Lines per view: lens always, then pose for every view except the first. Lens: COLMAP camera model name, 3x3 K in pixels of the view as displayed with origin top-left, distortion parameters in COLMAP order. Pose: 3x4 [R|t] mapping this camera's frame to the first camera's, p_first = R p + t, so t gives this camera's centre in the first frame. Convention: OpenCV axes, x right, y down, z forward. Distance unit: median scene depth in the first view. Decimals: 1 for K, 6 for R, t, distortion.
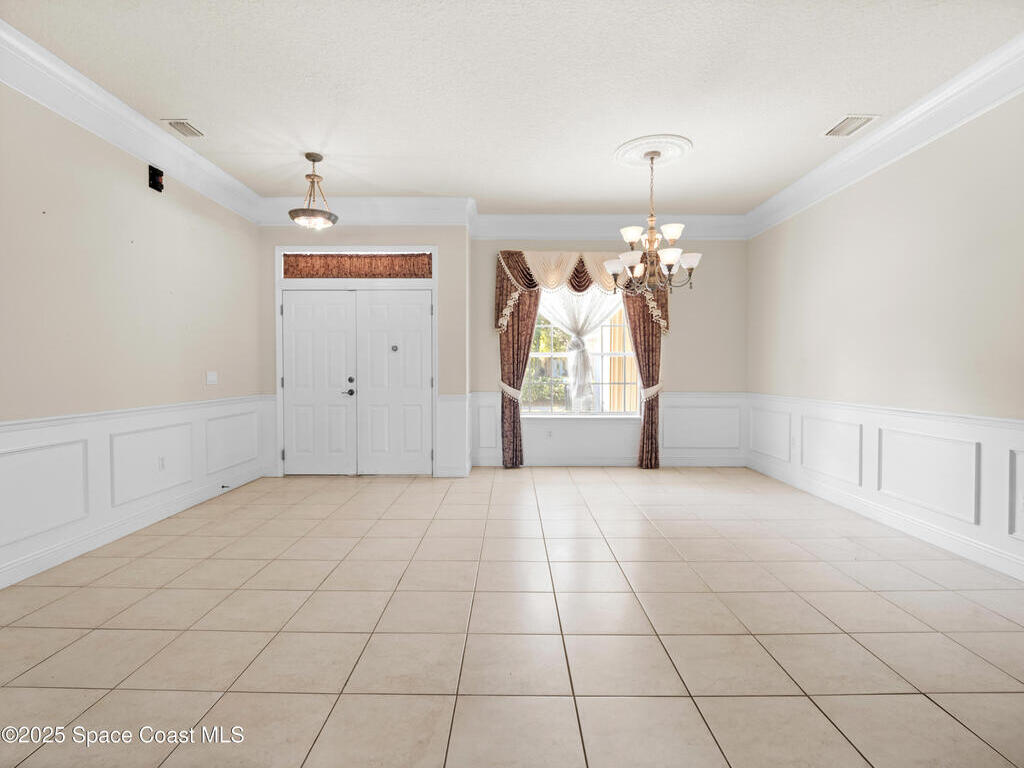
lens RADIAL K [[499.2, 0, 510.5], [0, 499.2, 377.6], [0, 0, 1]] dist [-0.008685, -0.005021]
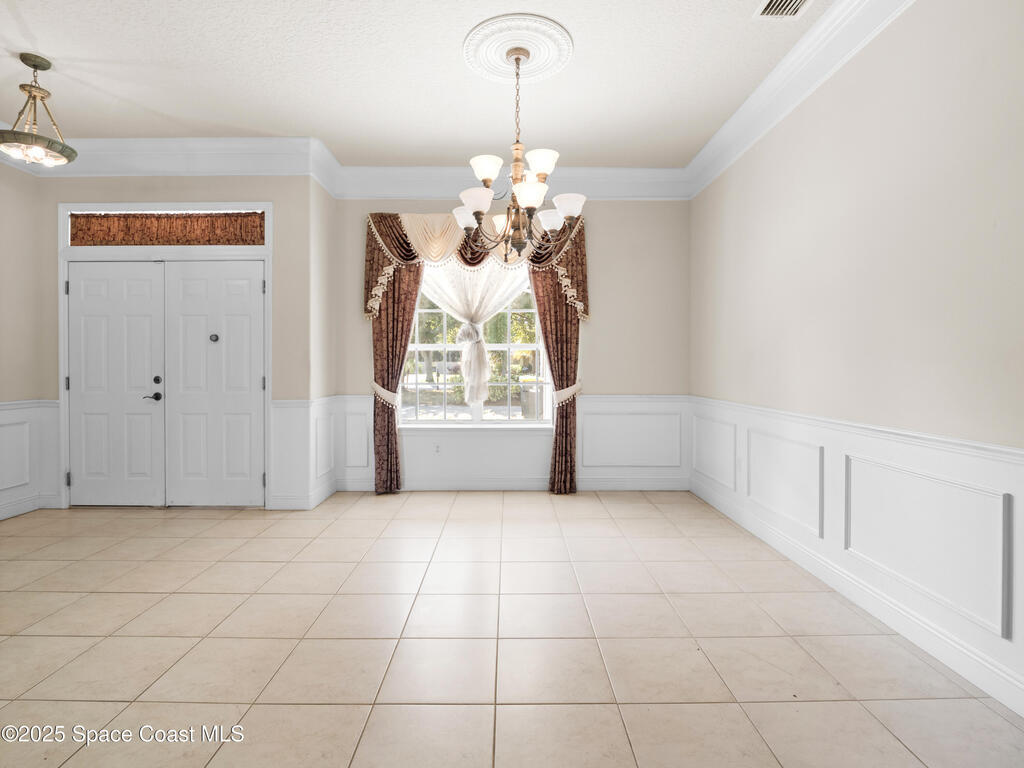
lens RADIAL K [[499.2, 0, 511.7], [0, 499.2, 367.4], [0, 0, 1]] dist [-0.008685, -0.005021]
pose [[0.999953, -0.000645, 0.009679, 0.208376], [0.000788, 0.999890, -0.014836, -0.002686], [-0.009668, 0.014843, 0.999843, 0.244689]]
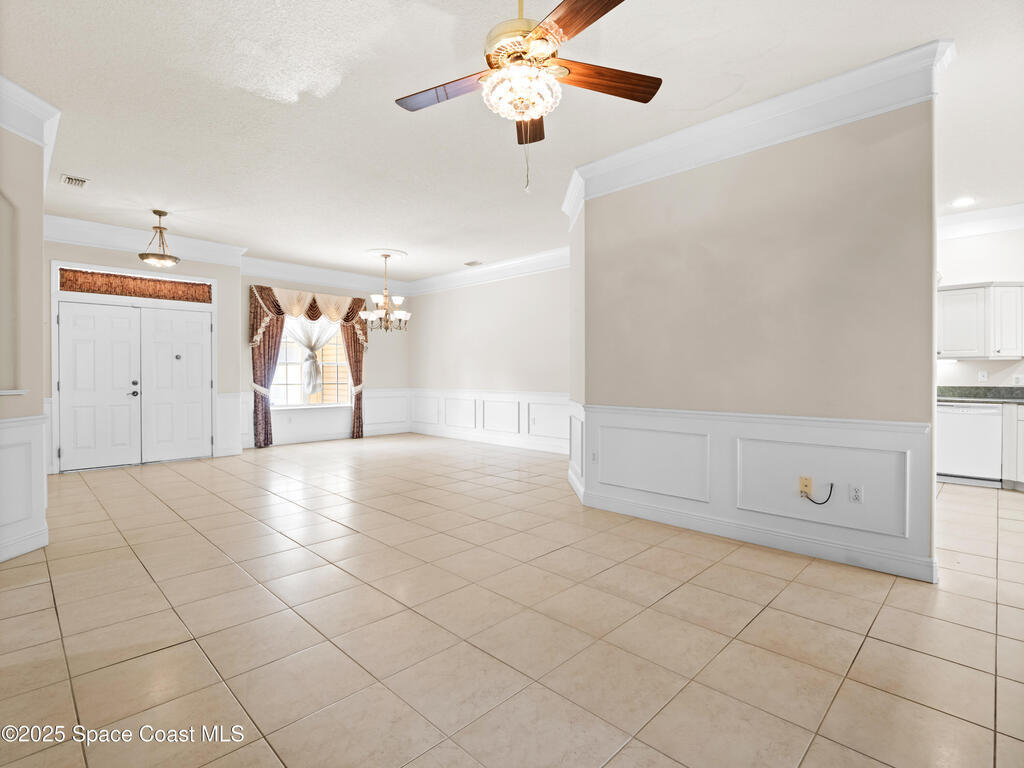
lens RADIAL K [[499.2, 0, 508.7], [0, 499.2, 375.6], [0, 0, 1]] dist [-0.008685, -0.005021]
pose [[0.700665, -0.002663, 0.713485, -0.537462], [0.012141, 0.999893, -0.008191, 0.007420], [-0.713387, 0.014402, 0.700622, -0.451188]]
